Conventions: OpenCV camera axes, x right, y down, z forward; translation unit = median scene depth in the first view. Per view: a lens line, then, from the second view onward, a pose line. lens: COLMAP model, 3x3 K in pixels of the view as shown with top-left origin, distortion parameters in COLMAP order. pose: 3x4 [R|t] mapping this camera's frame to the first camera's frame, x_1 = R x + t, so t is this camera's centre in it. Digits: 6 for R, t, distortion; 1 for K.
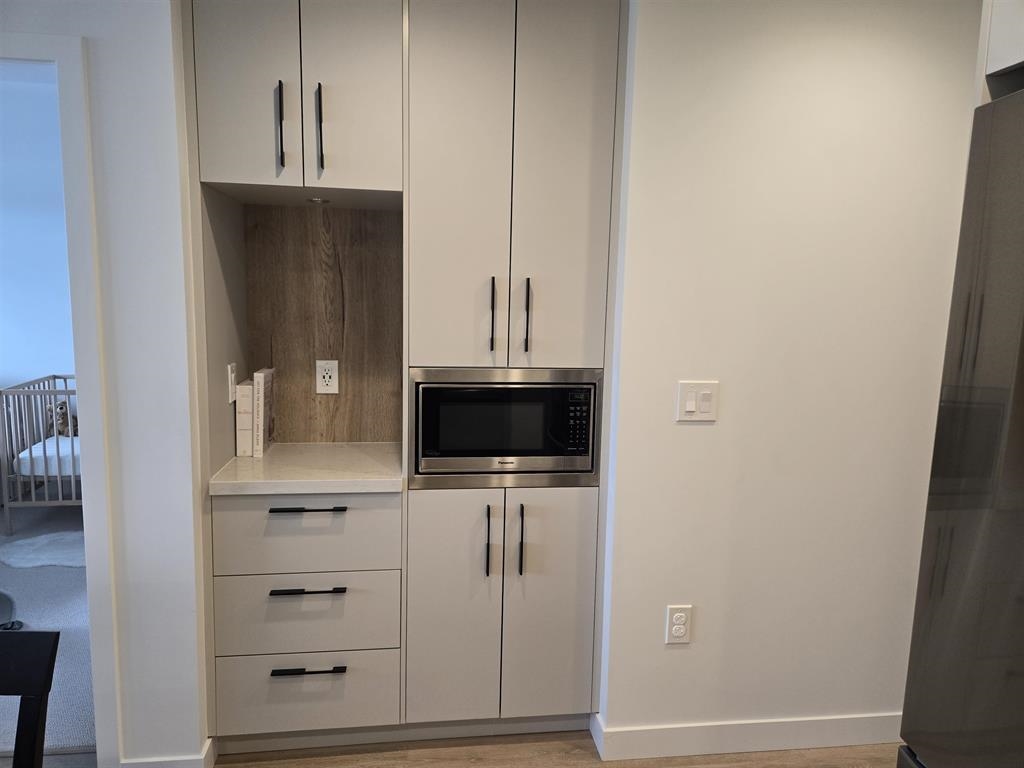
lens RADIAL K [[686.6, 0, 509.9], [0, 686.6, 384.5], [0, 0, 1]] dist [0.073629, -0.042349]
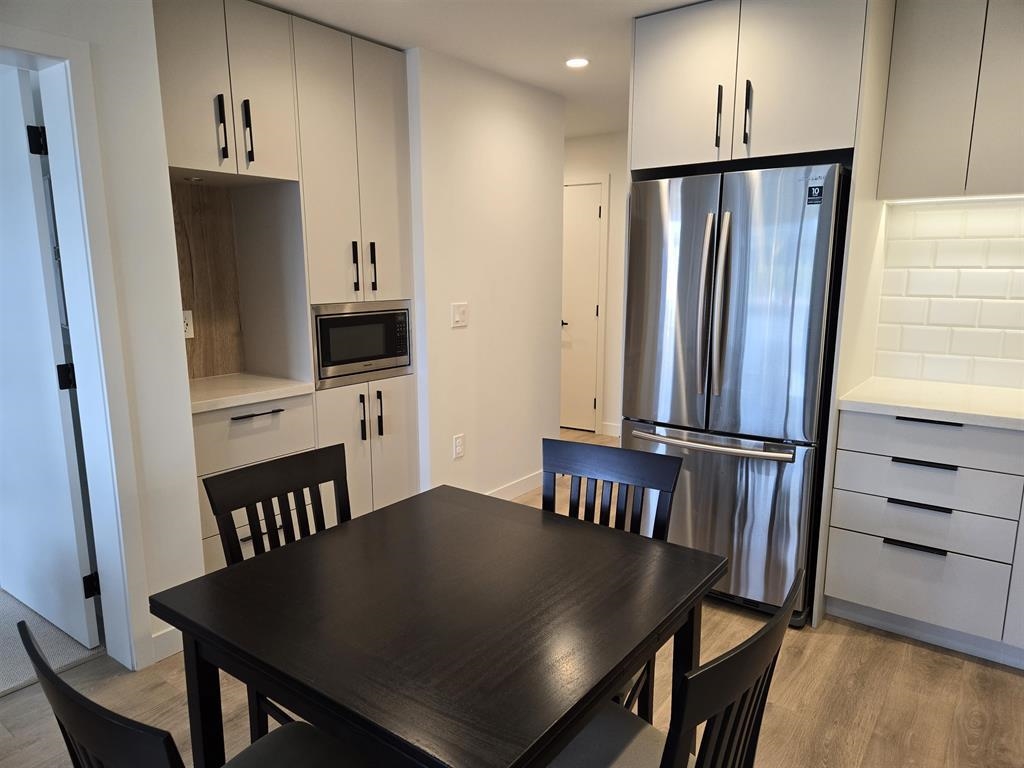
lens RADIAL K [[686.6, 0, 514.1], [0, 686.6, 394.6], [0, 0, 1]] dist [0.073629, -0.042349]
pose [[0.701518, -0.156888, 0.695168, -0.843107], [0.110226, 0.987615, 0.111656, 0.043185], [-0.704076, -0.001703, 0.710123, -0.315014]]
